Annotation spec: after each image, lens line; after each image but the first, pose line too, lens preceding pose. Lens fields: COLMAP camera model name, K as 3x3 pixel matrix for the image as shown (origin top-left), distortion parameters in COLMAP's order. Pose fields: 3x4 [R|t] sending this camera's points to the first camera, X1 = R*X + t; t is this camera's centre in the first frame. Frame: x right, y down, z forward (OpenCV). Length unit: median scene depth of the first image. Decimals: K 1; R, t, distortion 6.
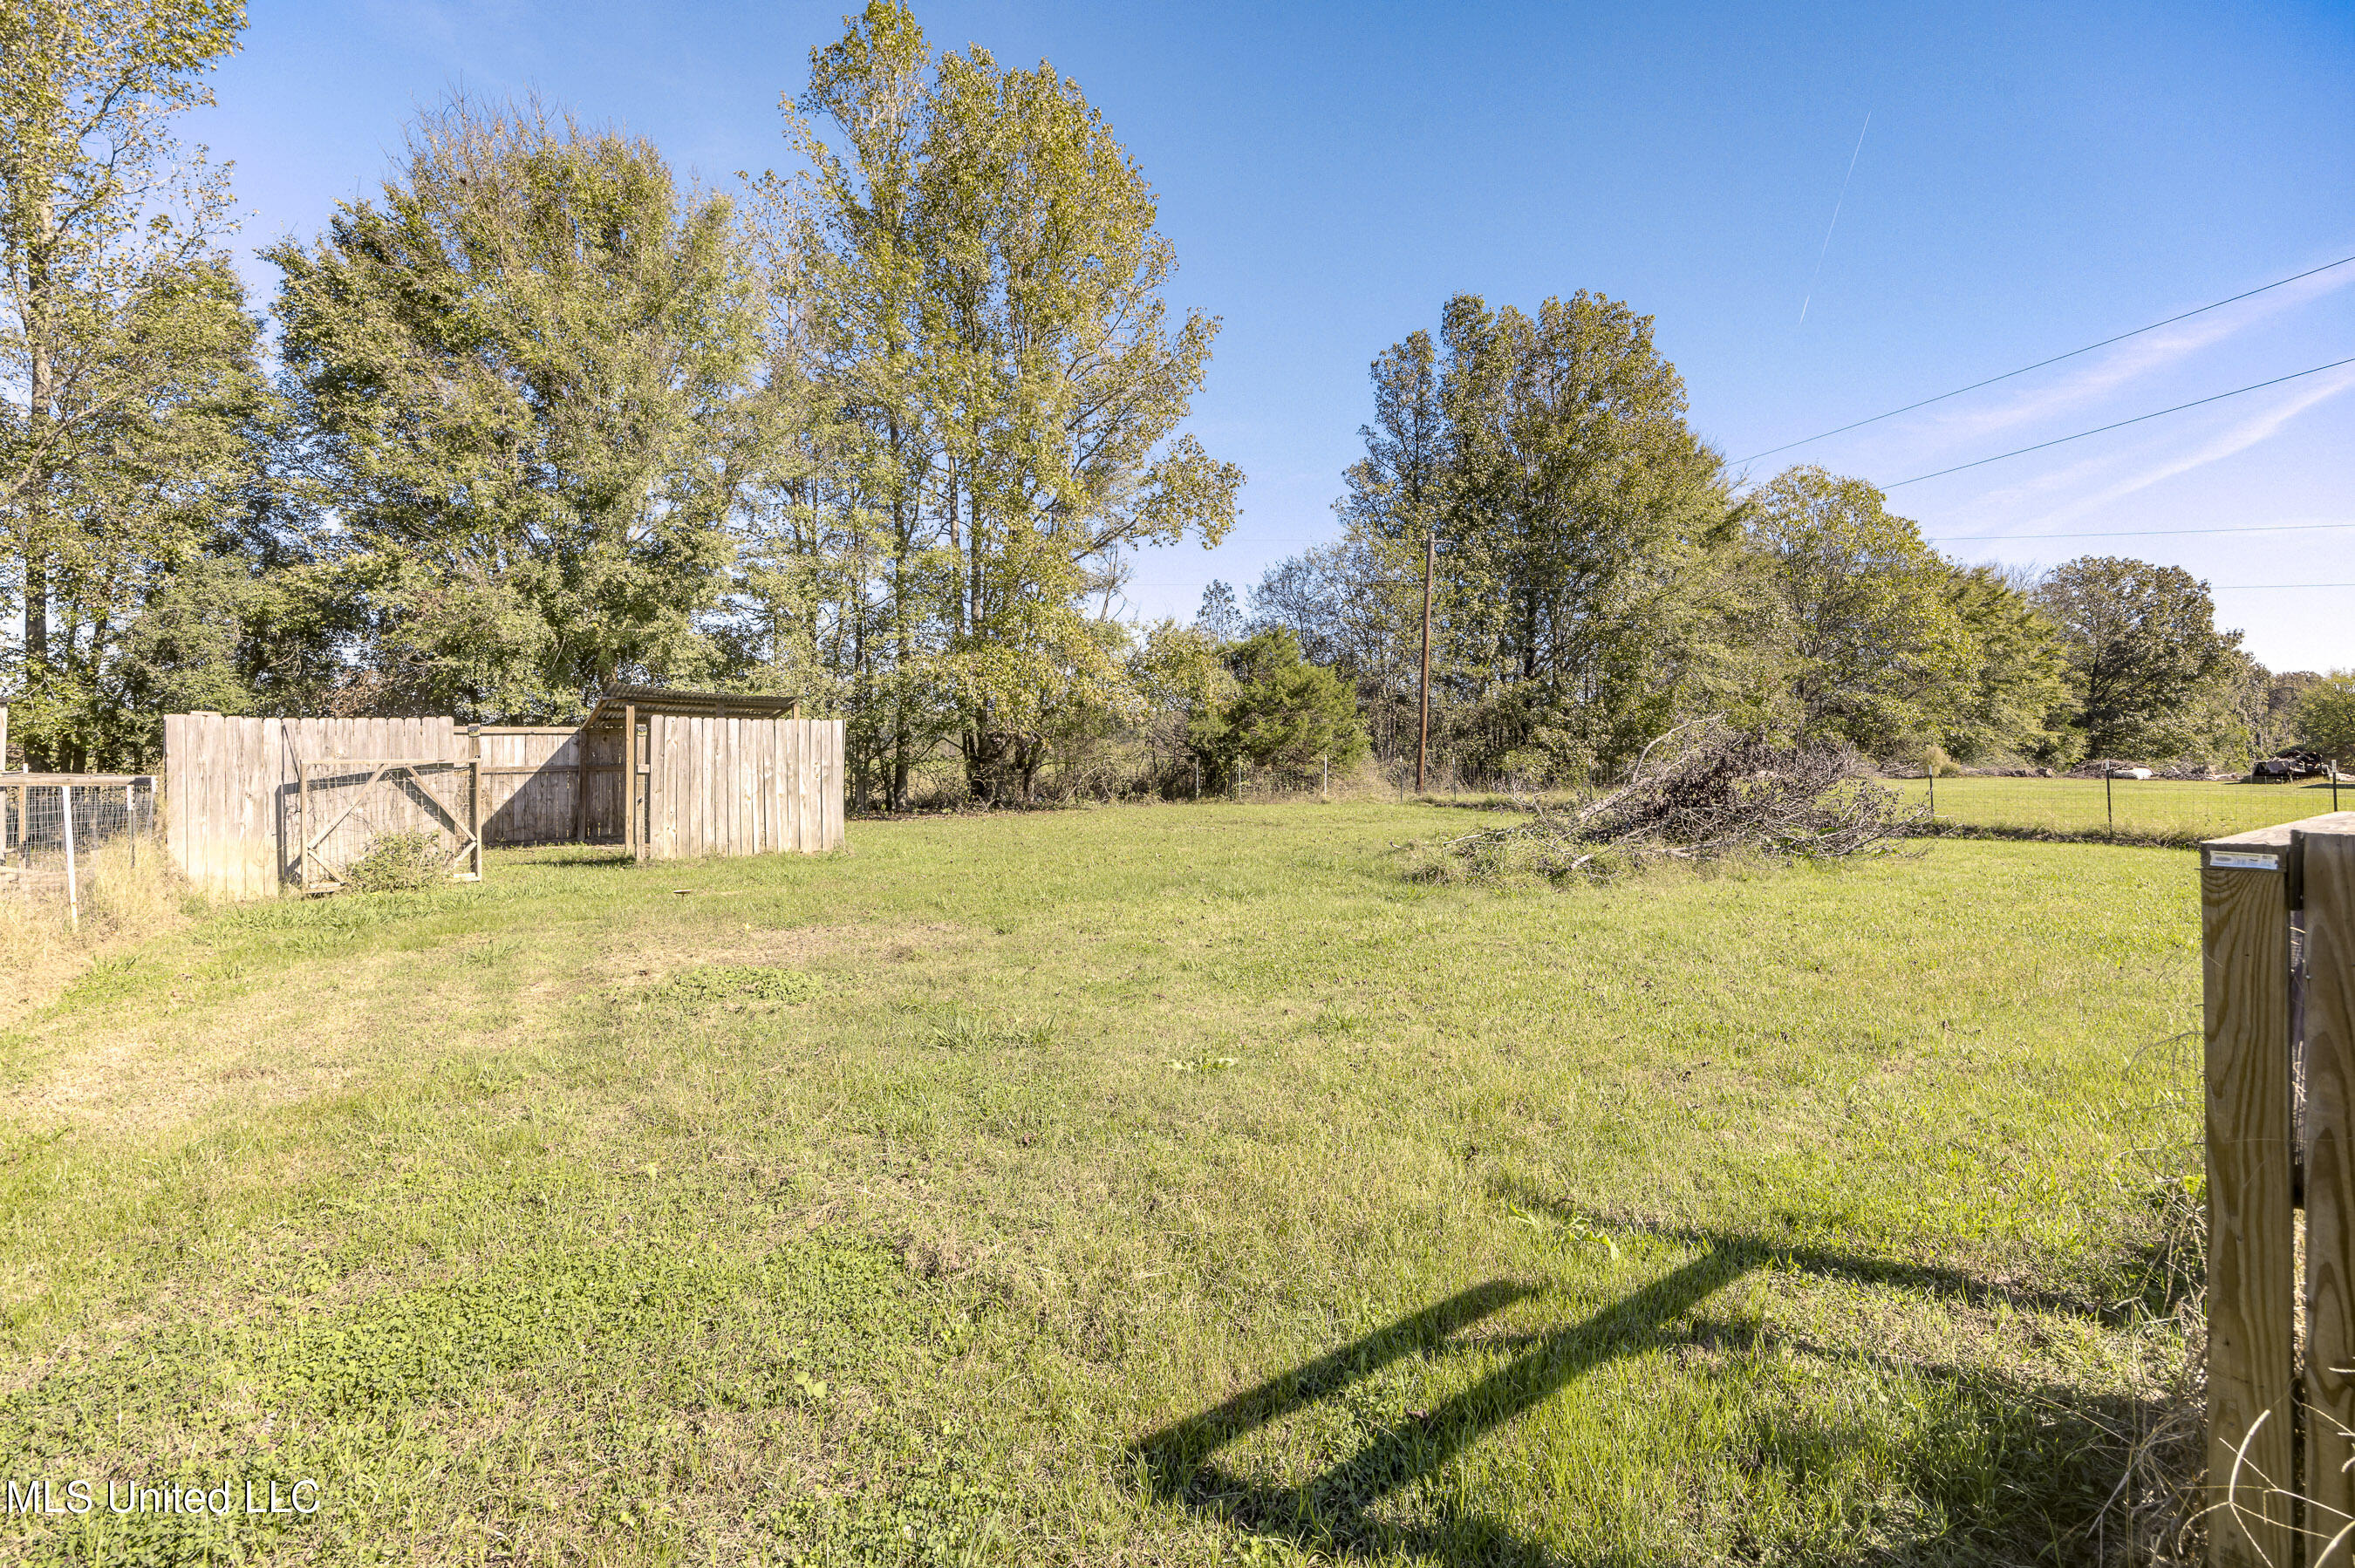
lens RADIAL K [[1084.8, 0, 1173.8], [0, 1084.8, 721.2], [0, 0, 1]] dist [-0.028014, 0.000138]
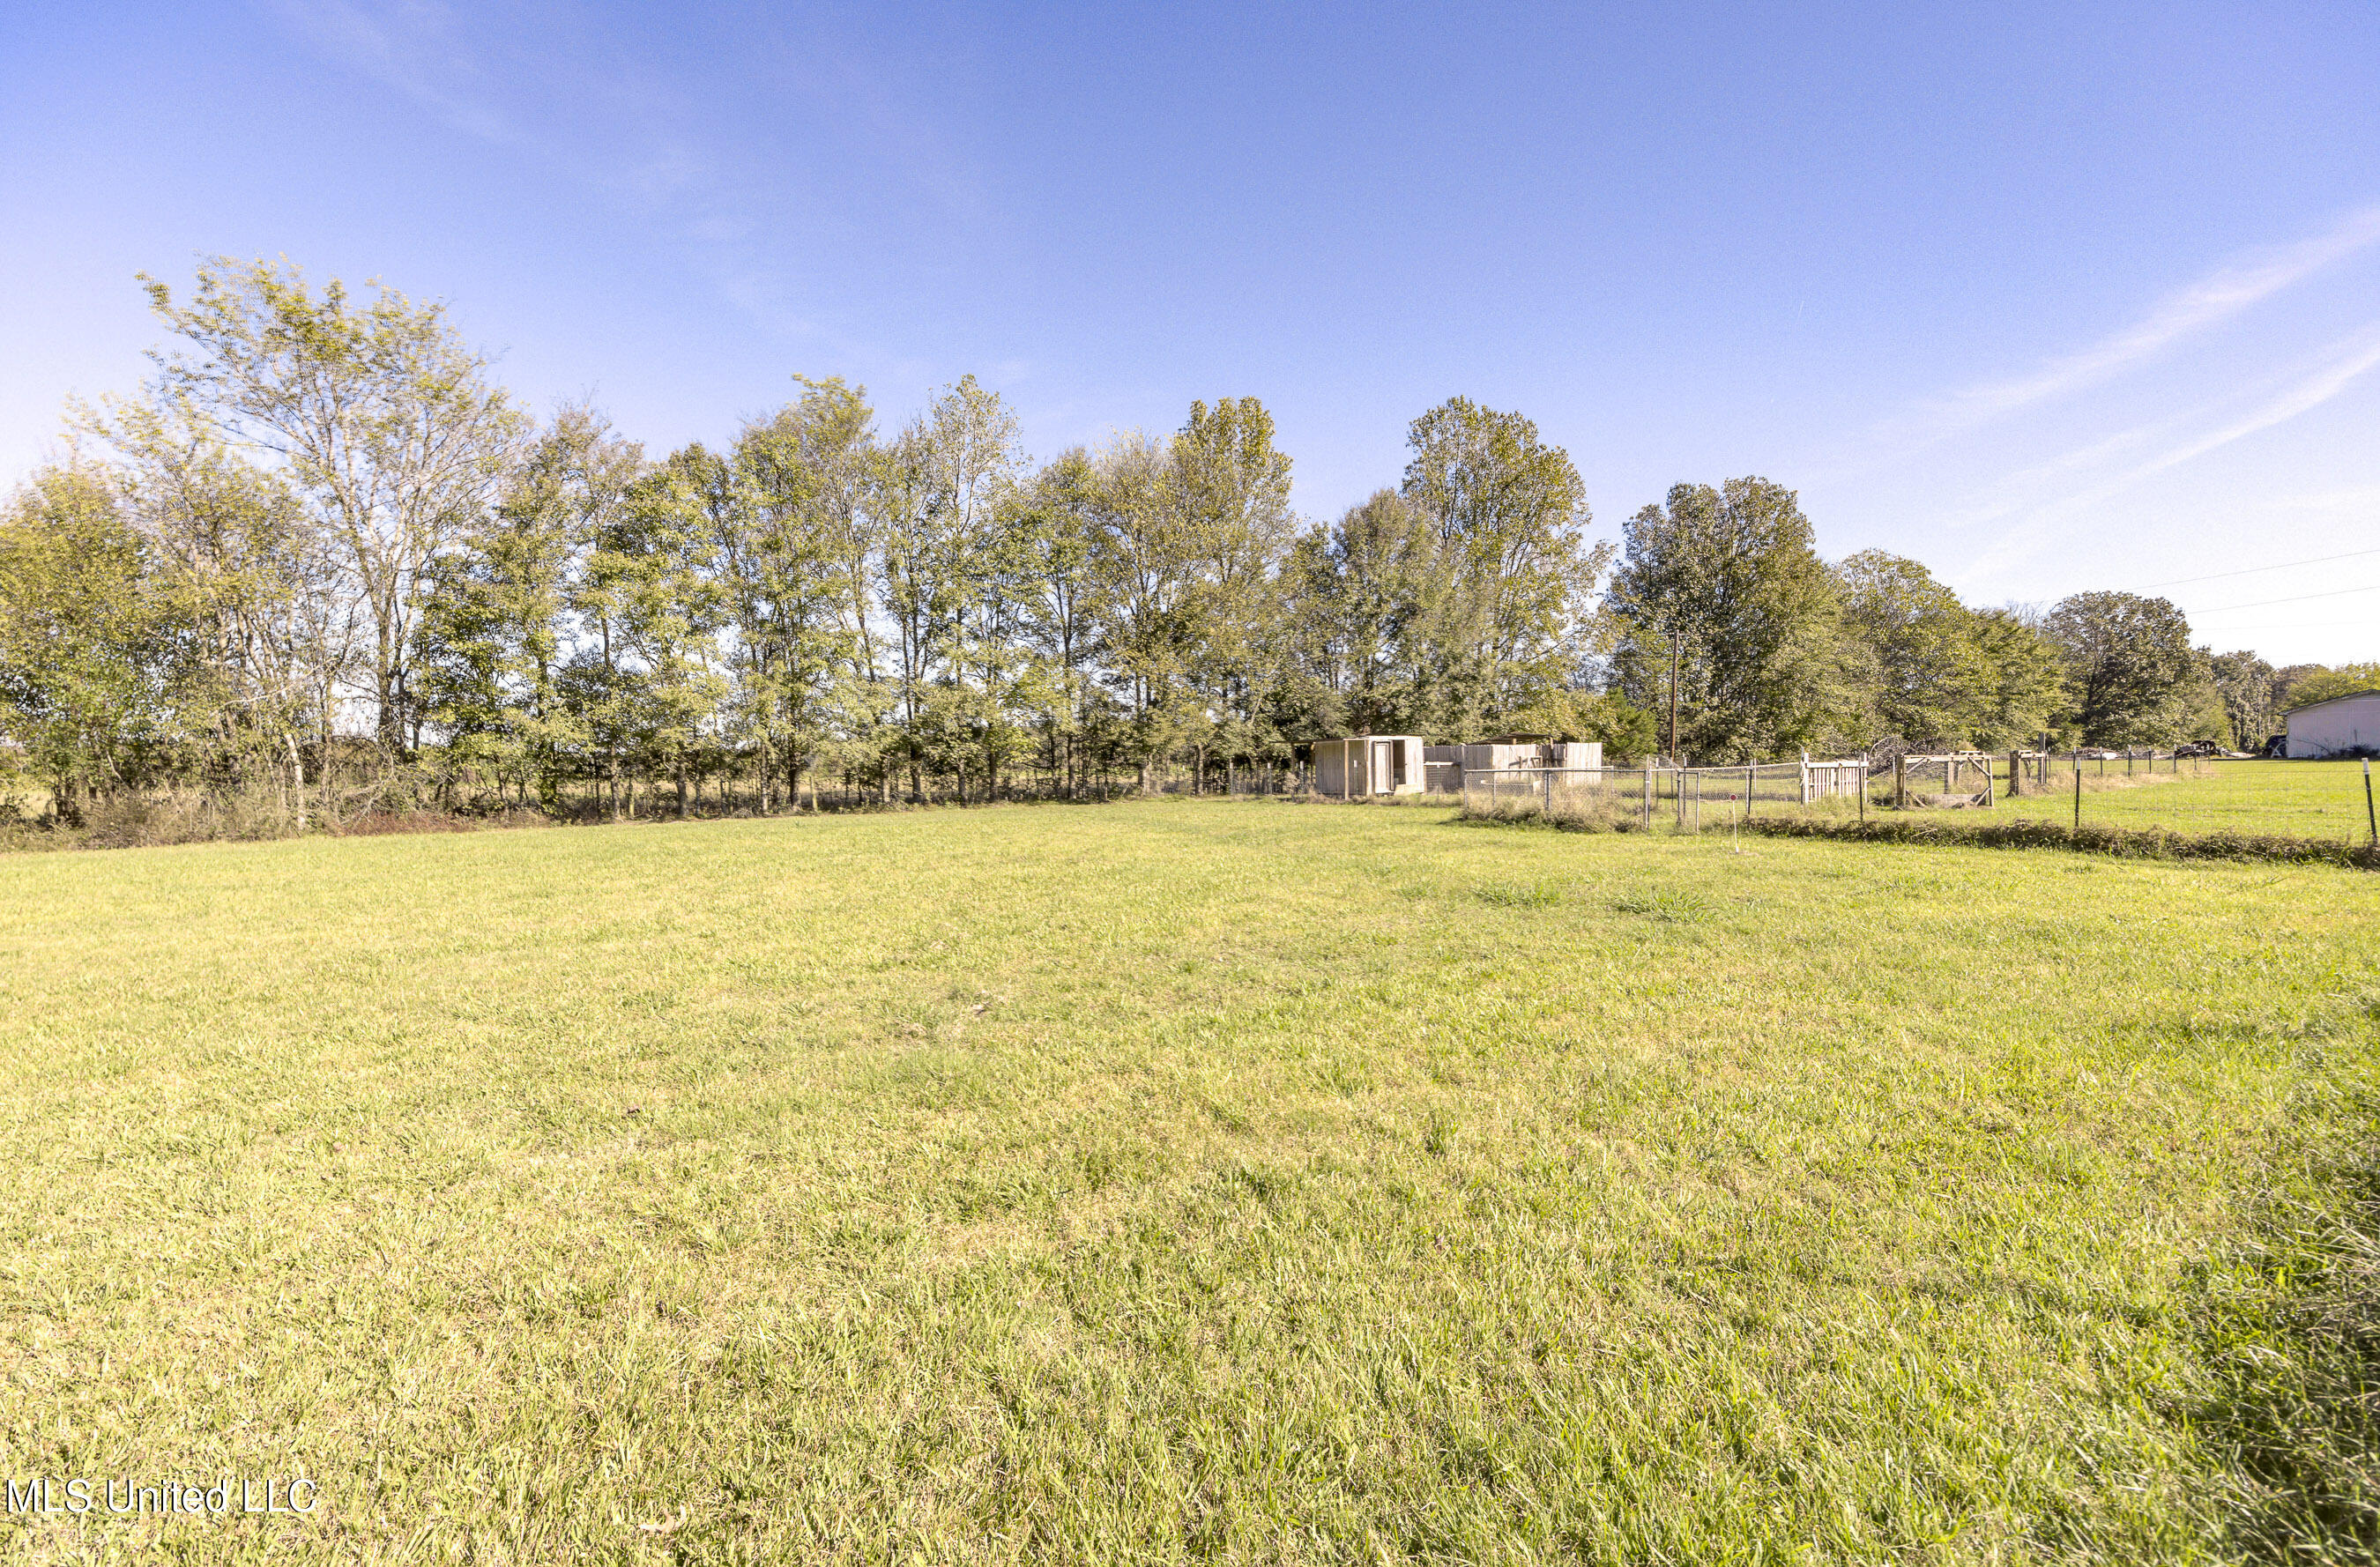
lens RADIAL K [[1017.6, 0, 1190.0], [0, 1017.6, 783.5], [0, 0, 1]] dist [0.000822, 0.000005]
pose [[0.999270, -0.027241, -0.026786, -0.485343], [0.028368, 0.998688, 0.042640, -0.012777], [0.025589, -0.043369, 0.998731, -0.654063]]
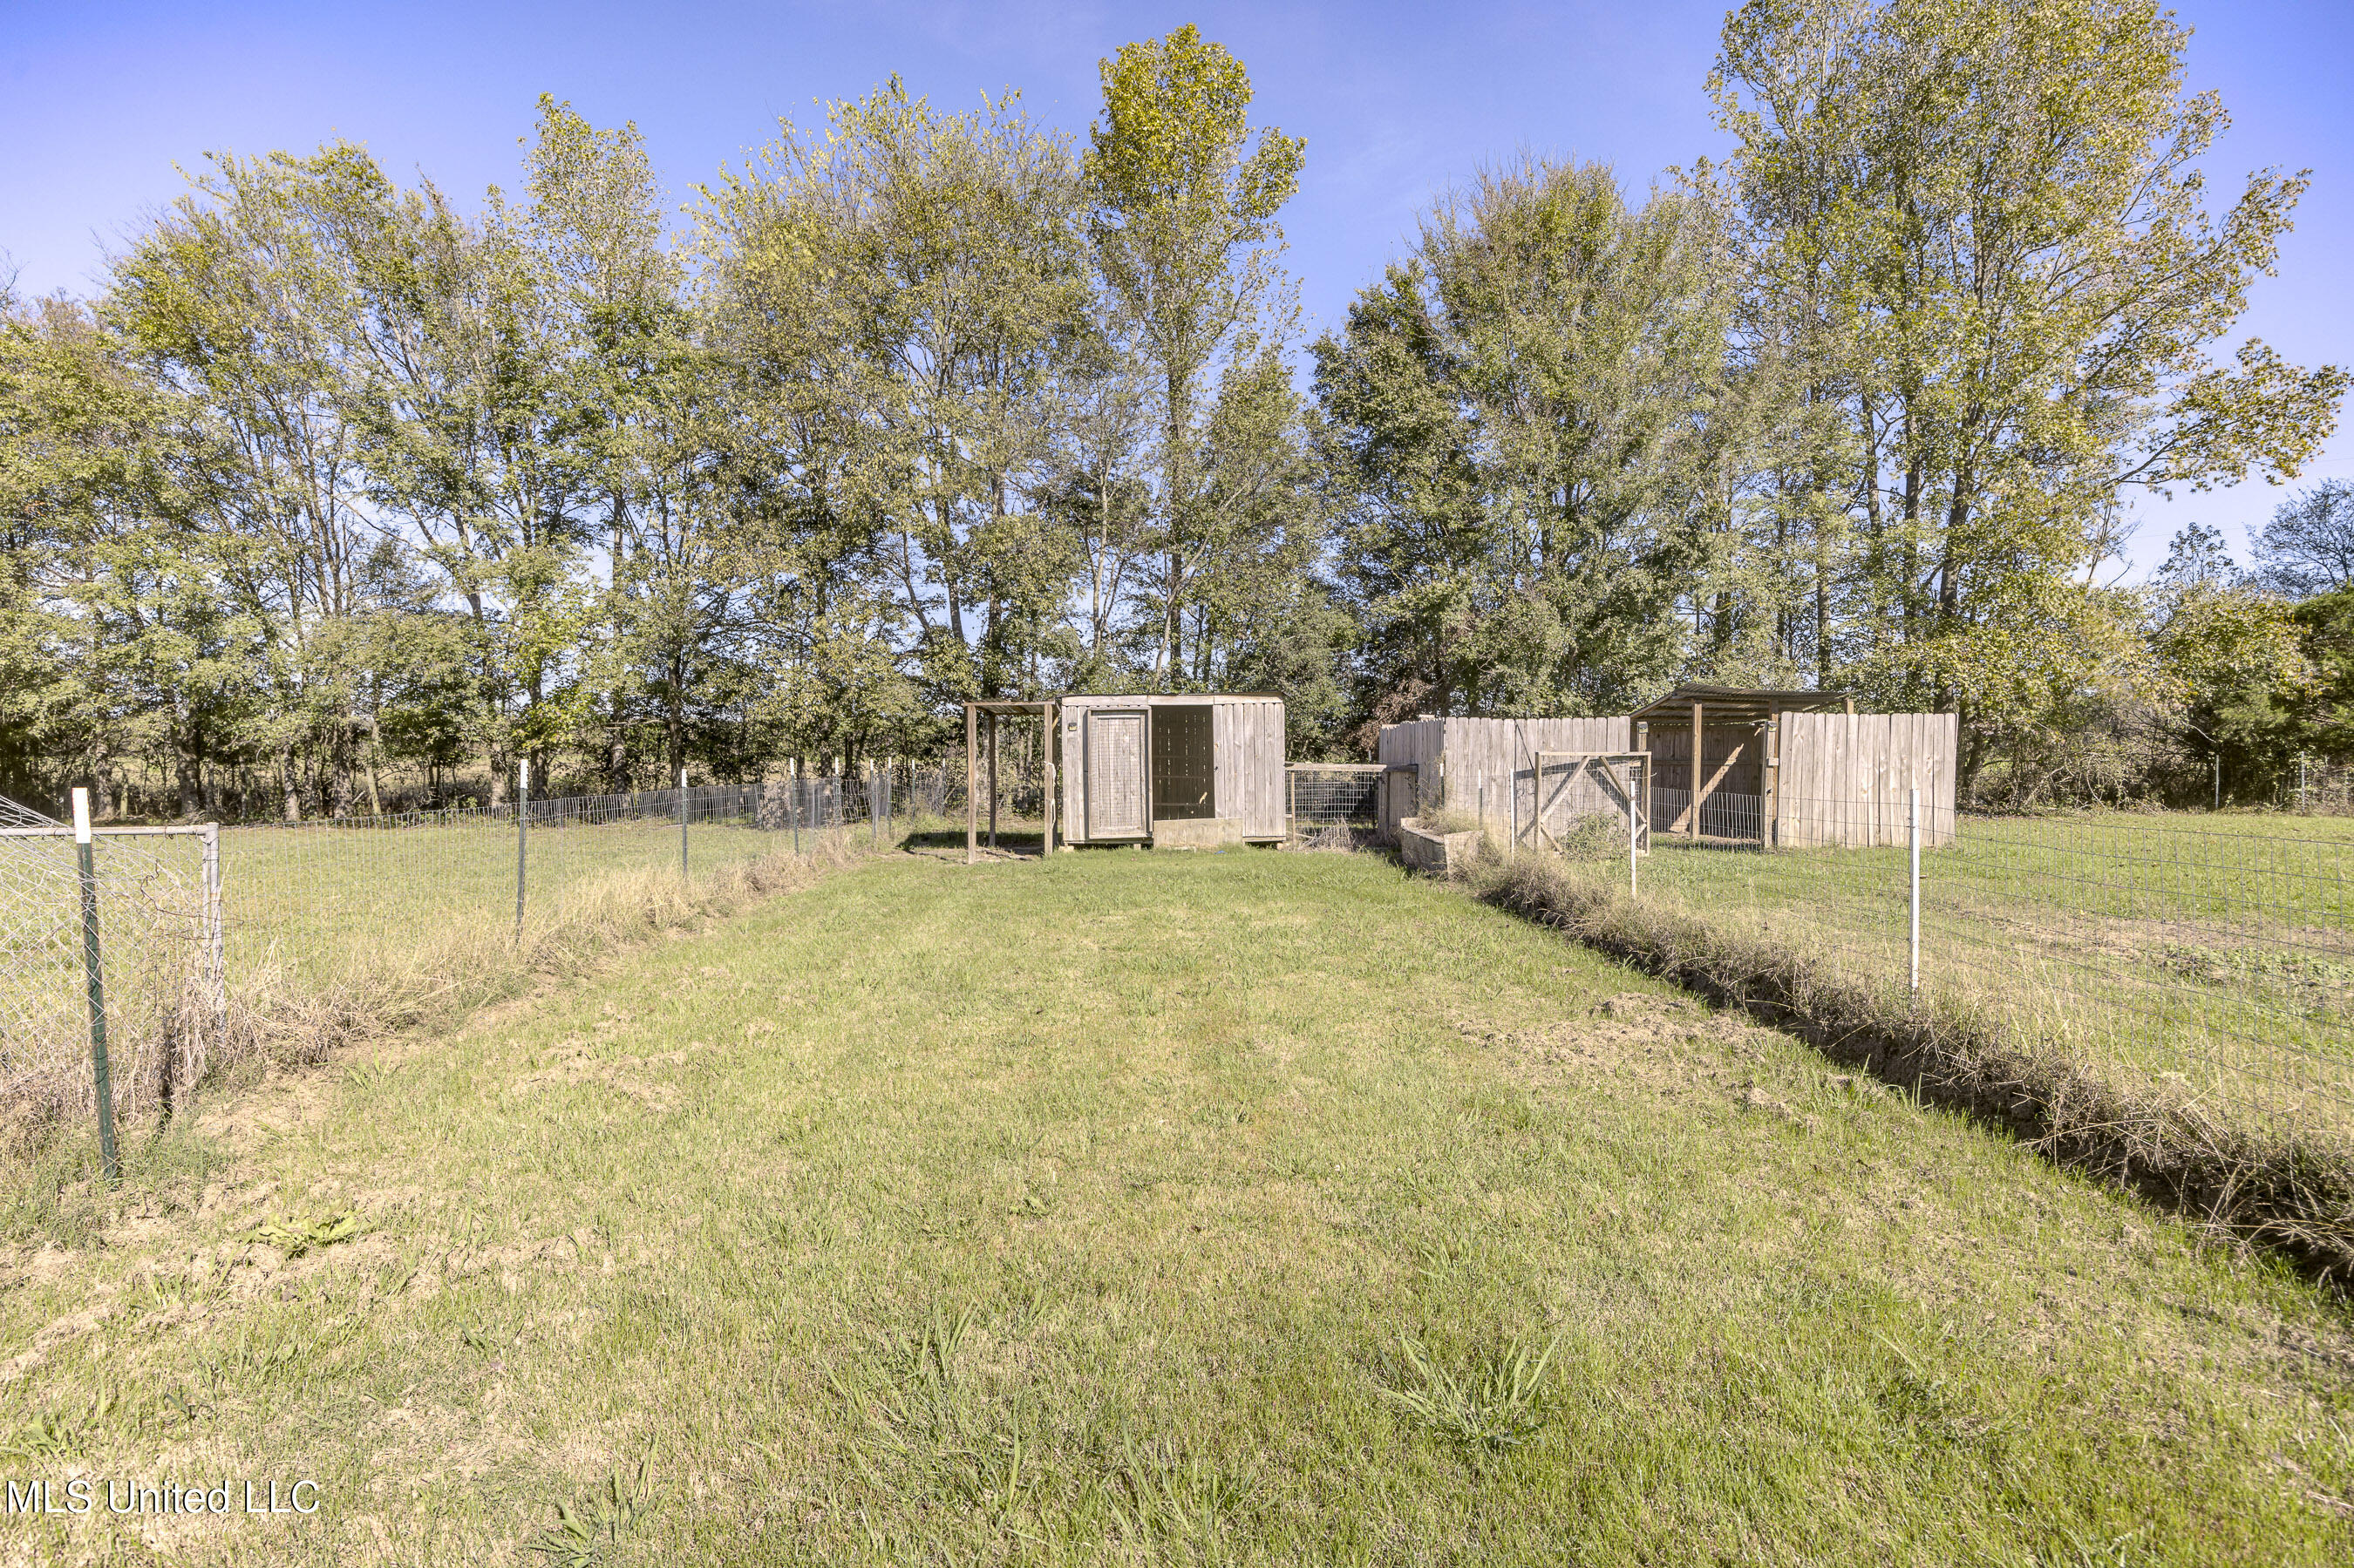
lens RADIAL K [[1118.0, 0, 1180.1], [0, 1118.0, 751.6], [0, 0, 1]] dist [-0.002917, -0.000784]
pose [[0.809791, -0.000687, -0.586718, -0.091569], [0.018159, 0.999550, 0.023893, -0.001094], [0.586437, -0.030003, 0.809439, -0.070288]]
